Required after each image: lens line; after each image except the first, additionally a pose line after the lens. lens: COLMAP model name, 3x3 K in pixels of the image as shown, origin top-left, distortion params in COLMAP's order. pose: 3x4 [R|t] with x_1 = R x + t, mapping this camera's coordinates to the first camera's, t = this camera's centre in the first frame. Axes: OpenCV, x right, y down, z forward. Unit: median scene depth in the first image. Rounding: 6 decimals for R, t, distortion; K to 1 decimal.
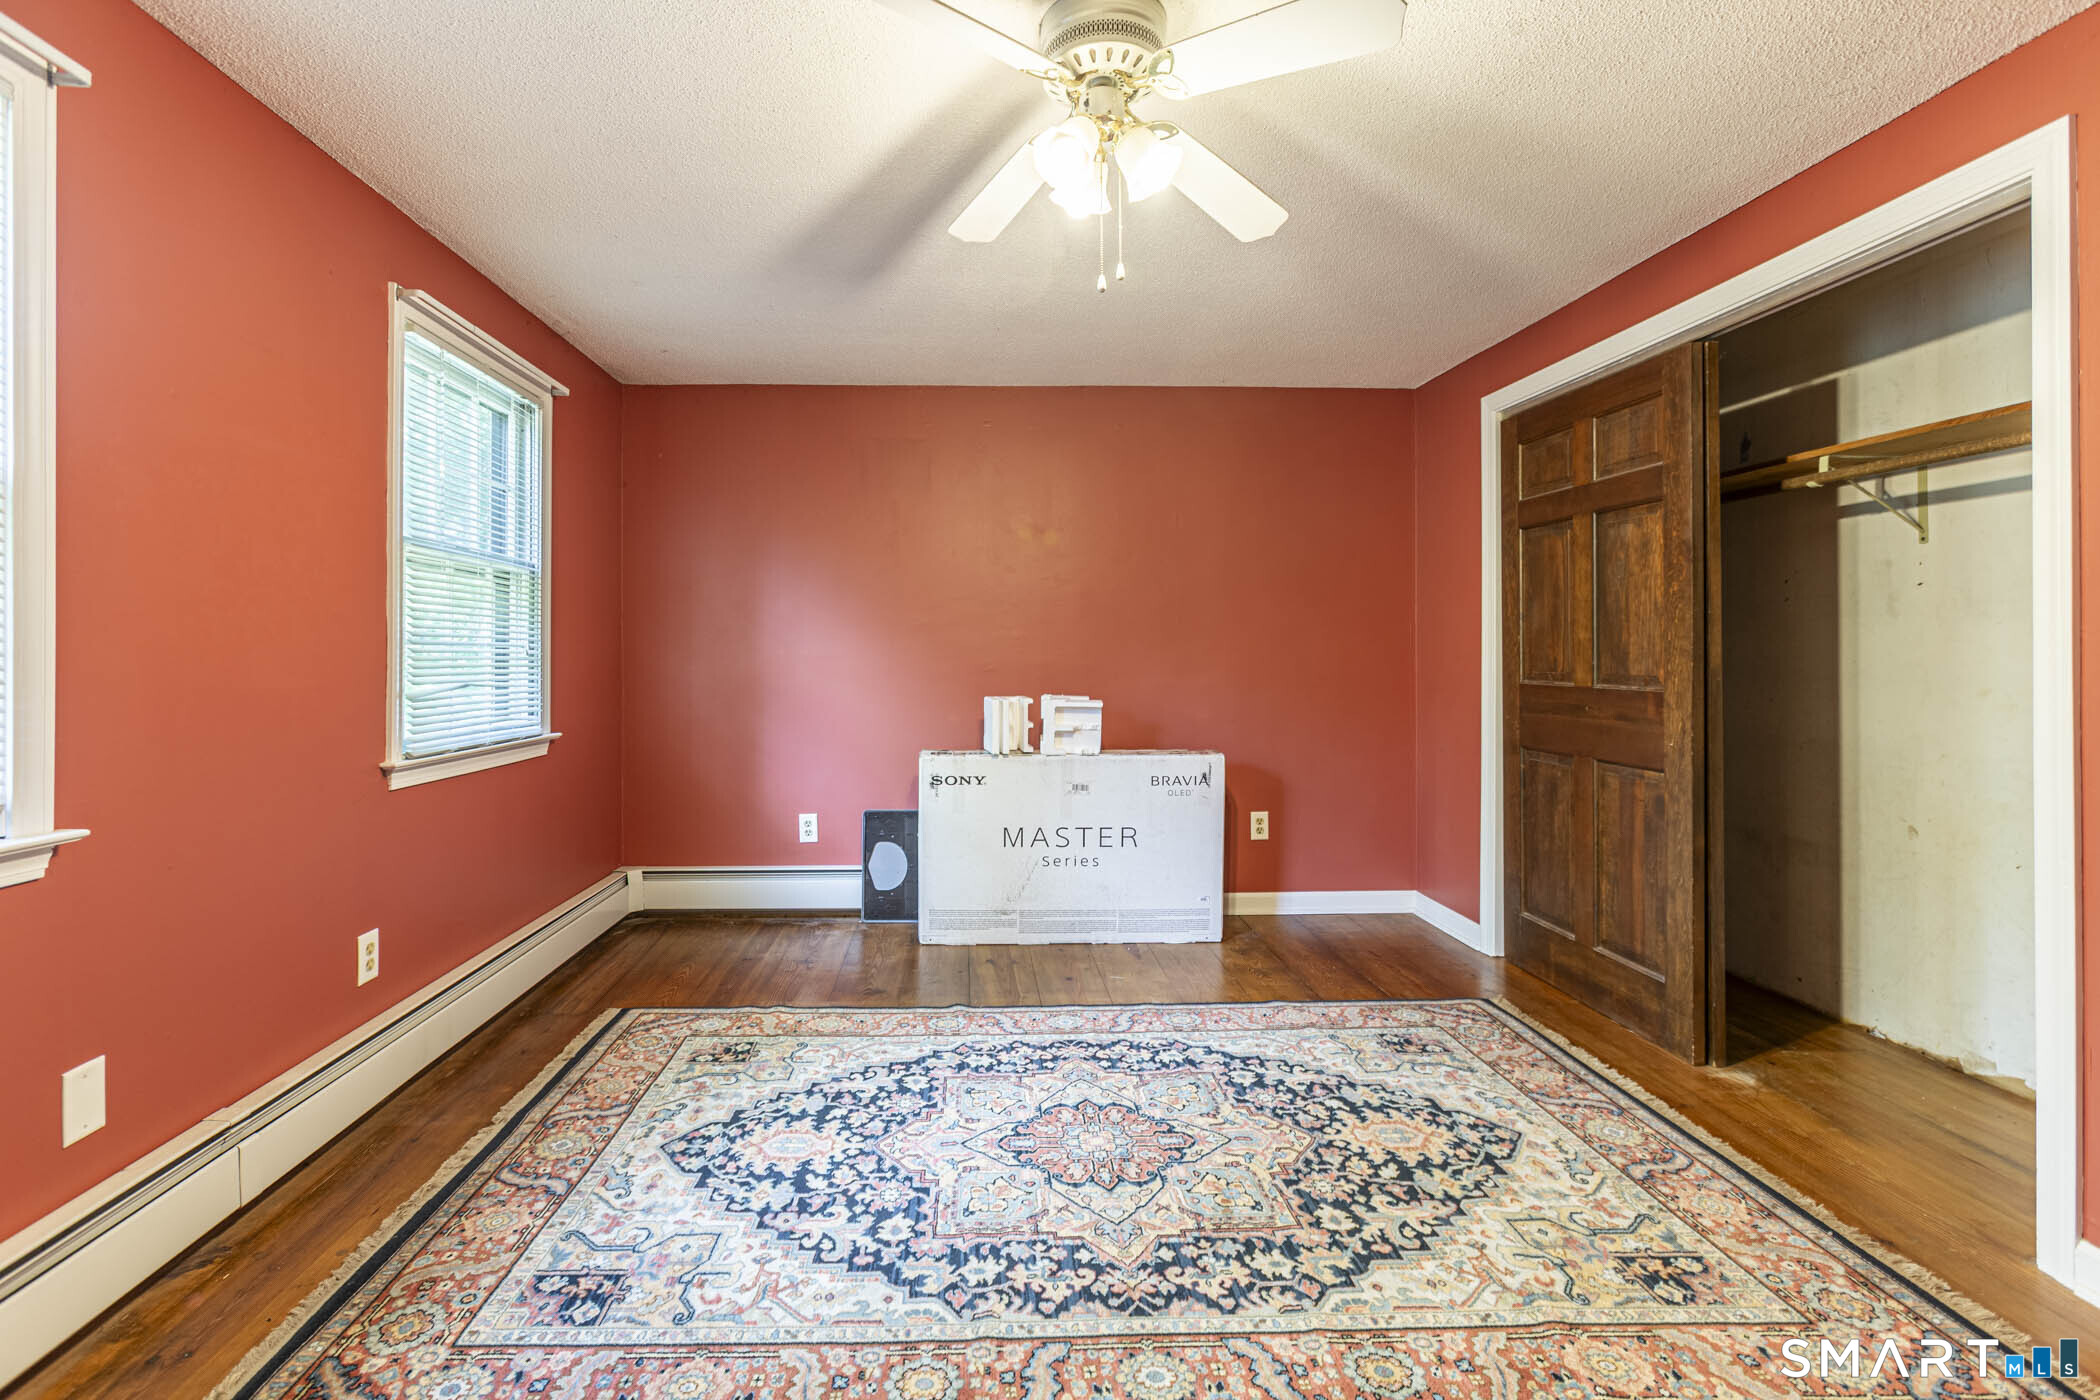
lens RADIAL K [[971.6, 0, 997.1], [0, 971.6, 647.2], [0, 0, 1]] dist [-0.012358, 0.007638]
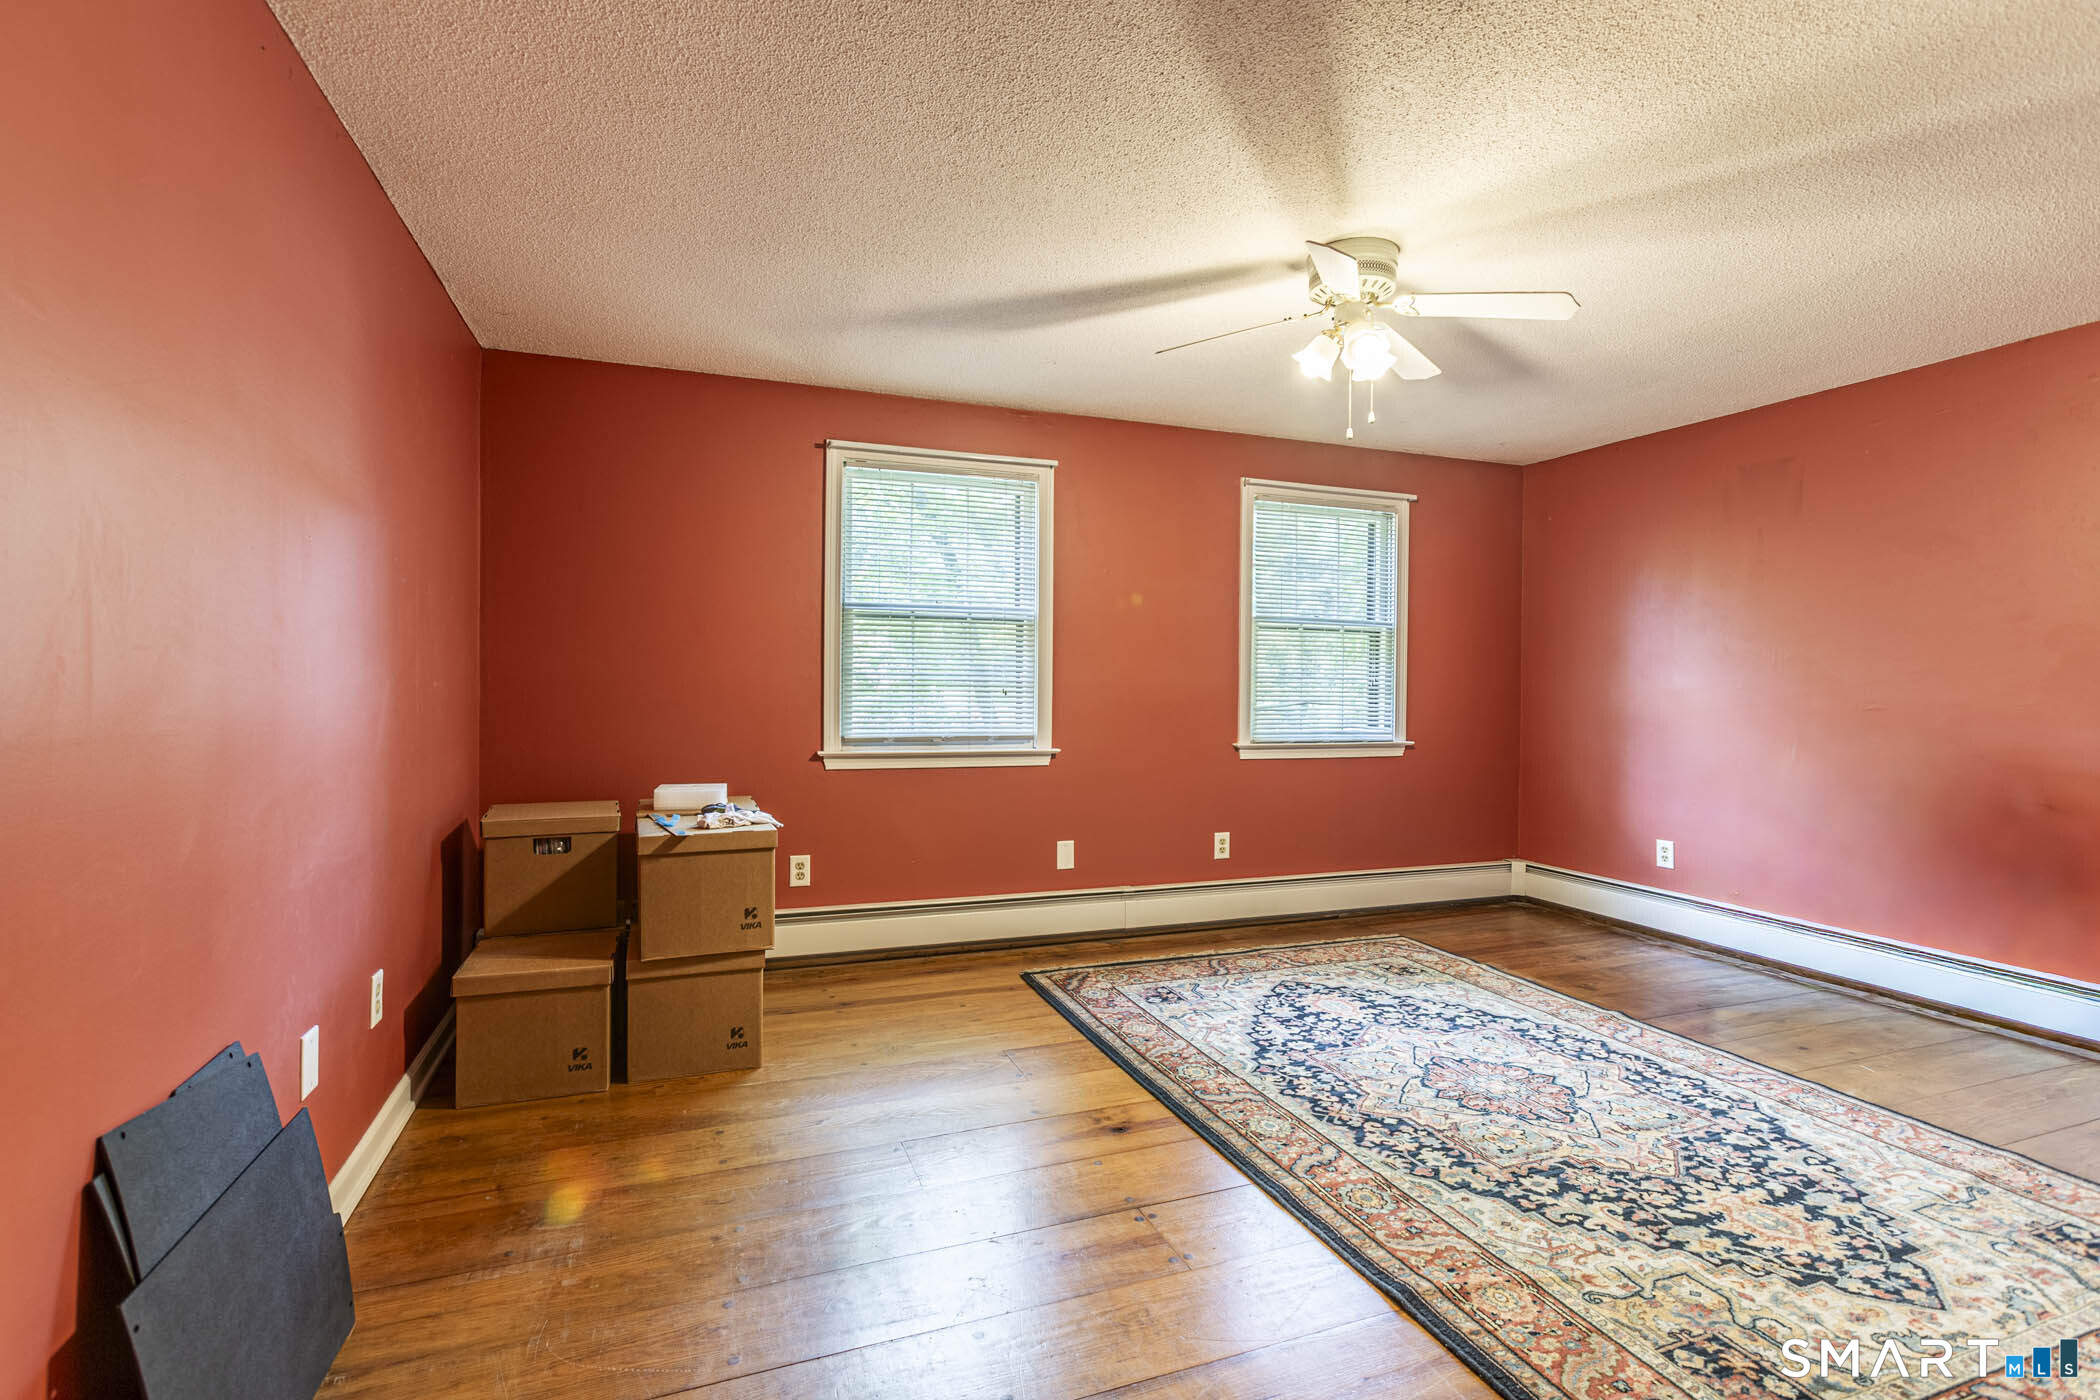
lens RADIAL K [[971.6, 0, 1066.4], [0, 971.6, 687.4], [0, 0, 1]] dist [-0.012358, 0.007638]
pose [[0.345007, 0.009742, -0.938550, 1.048839], [-0.000498, 0.999948, 0.010197, -0.005510], [0.938600, -0.003051, 0.344994, 0.071613]]
